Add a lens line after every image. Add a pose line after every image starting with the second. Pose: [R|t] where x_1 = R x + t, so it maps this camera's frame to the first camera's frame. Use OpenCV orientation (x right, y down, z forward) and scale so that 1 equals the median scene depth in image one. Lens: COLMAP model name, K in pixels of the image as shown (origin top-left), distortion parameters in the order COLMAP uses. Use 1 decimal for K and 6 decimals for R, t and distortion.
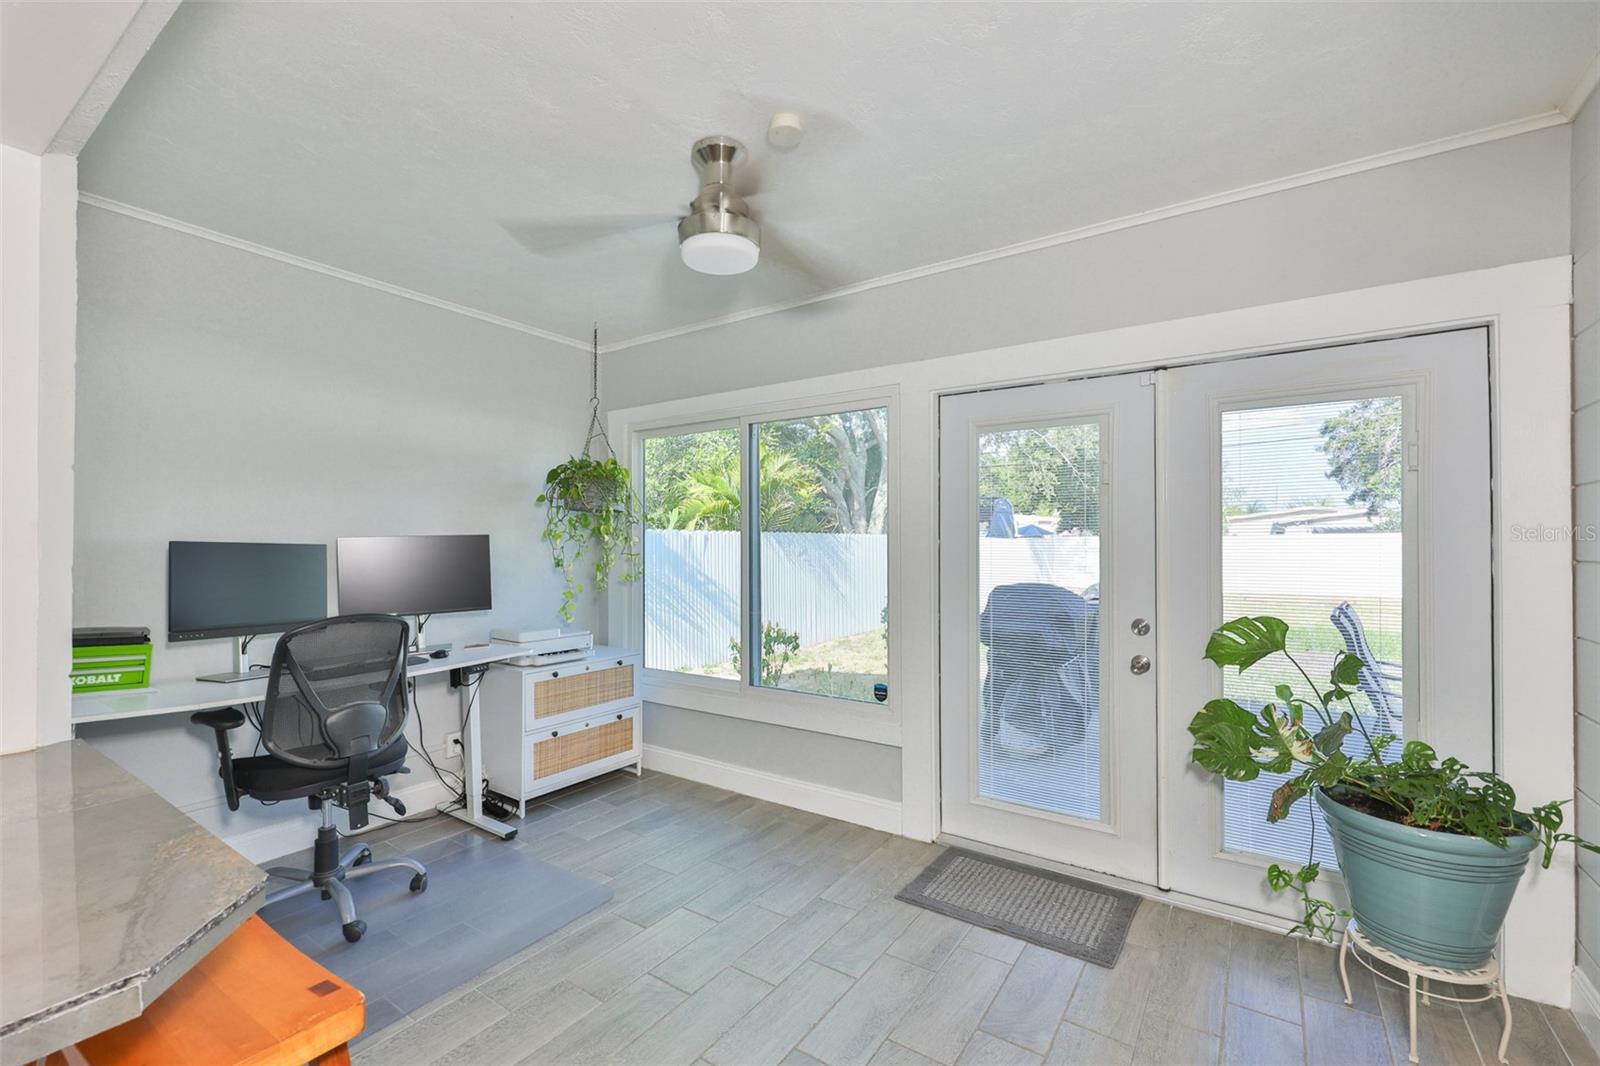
lens RADIAL K [[687.4, 0, 798.4], [0, 687.4, 536.2], [0, 0, 1]] dist [-0.001059, -0.001058]
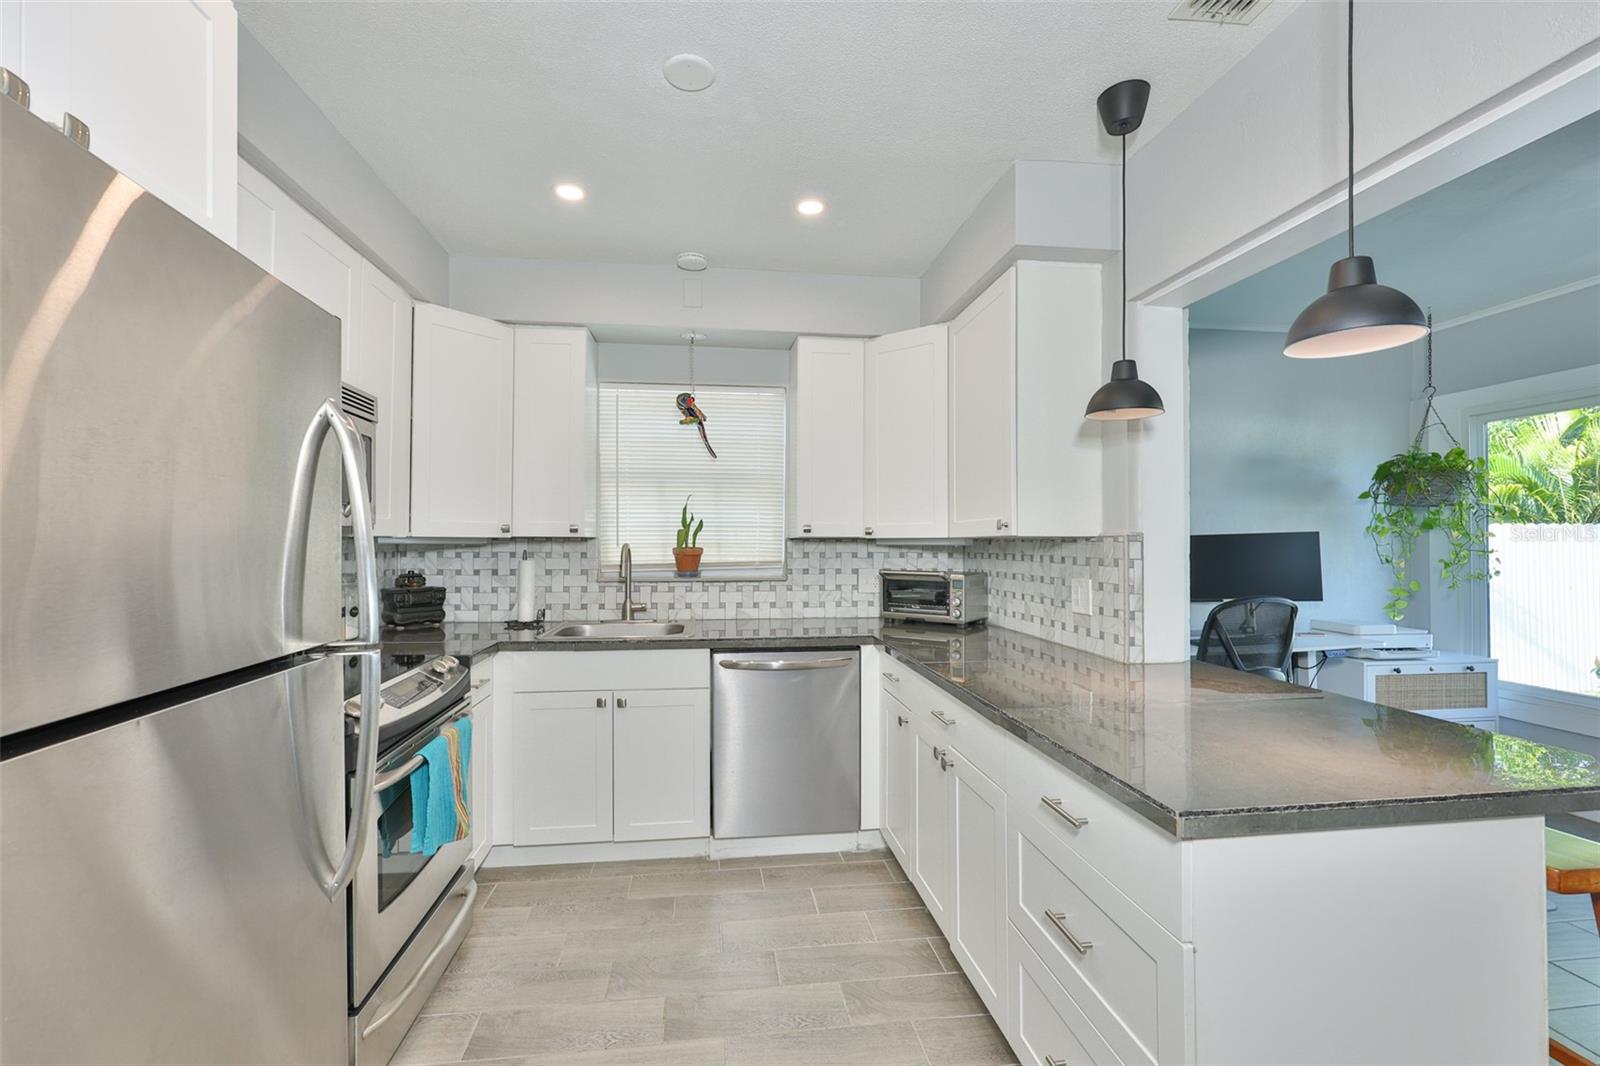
lens RADIAL K [[687.4, 0, 792.2], [0, 687.4, 537.8], [0, 0, 1]] dist [-0.001059, -0.001058]
pose [[0.666713, -0.001961, -0.745312, -0.183795], [0.007926, 0.999959, 0.004460, -0.003412], [0.745273, -0.008881, 0.666701, -0.303088]]
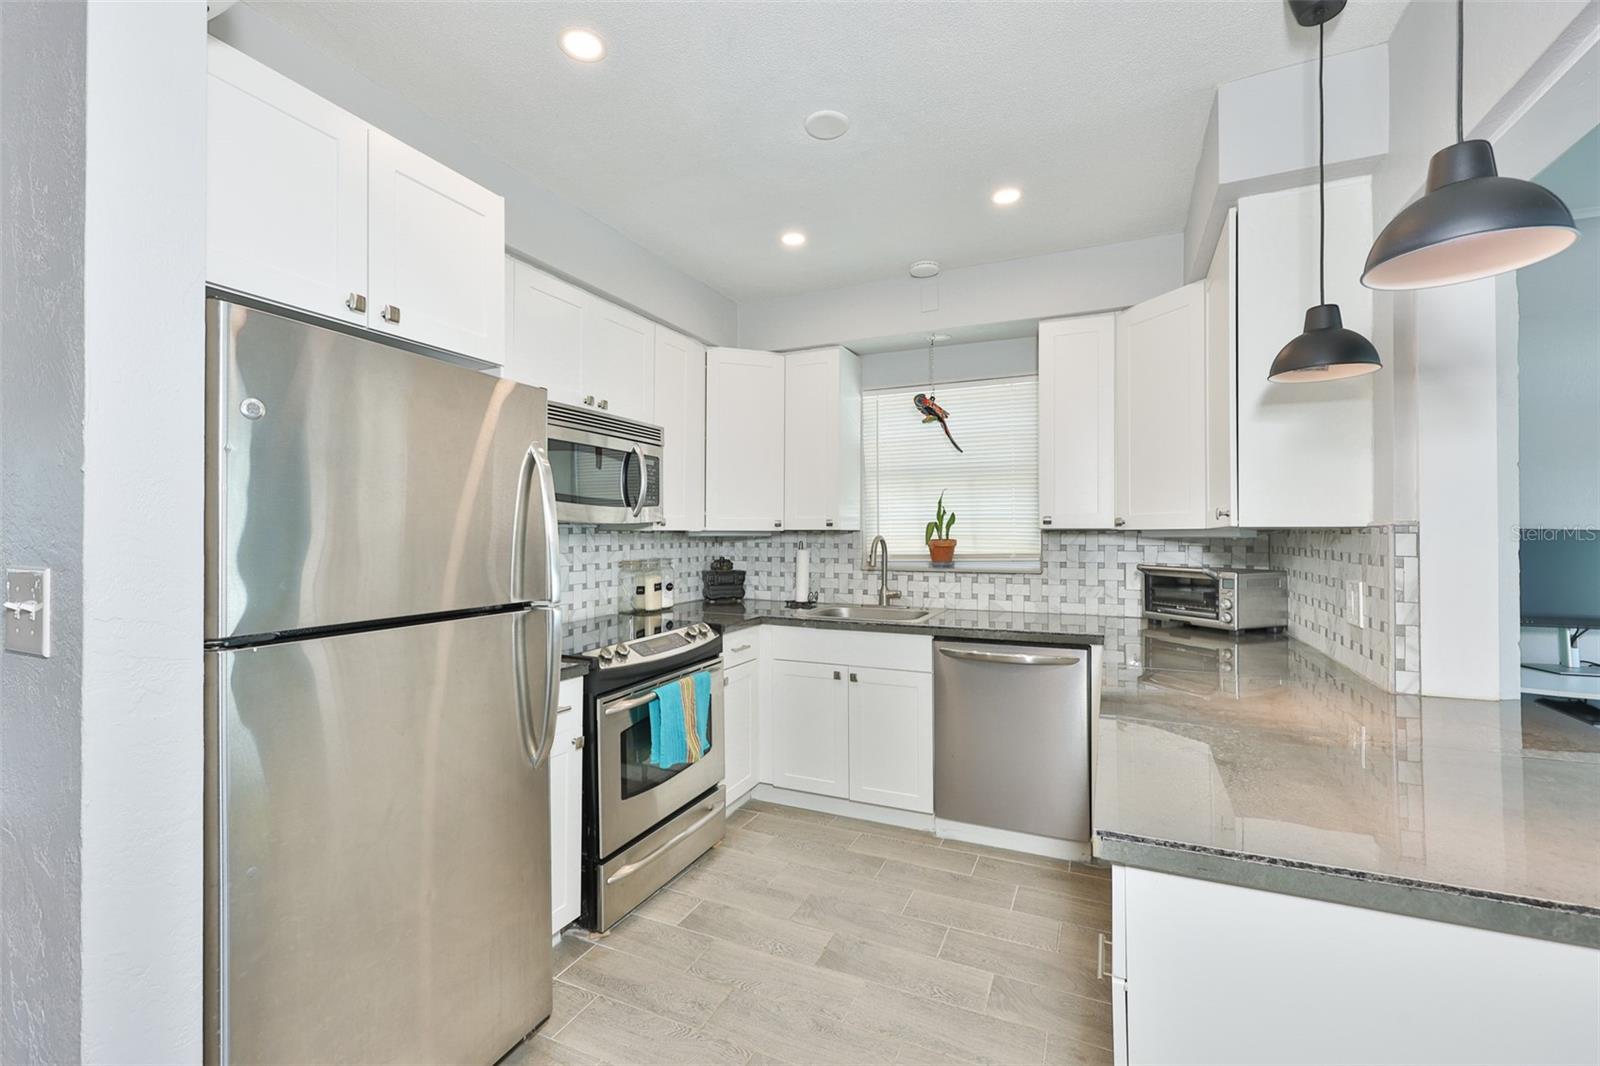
lens RADIAL K [[687.4, 0, 807.5], [0, 687.4, 531.1], [0, 0, 1]] dist [-0.001059, -0.001058]
pose [[0.171634, -0.001240, -0.985160, -0.046156], [0.014460, 0.999895, 0.001260, -0.002900], [0.985055, -0.014462, 0.171634, -0.142090]]
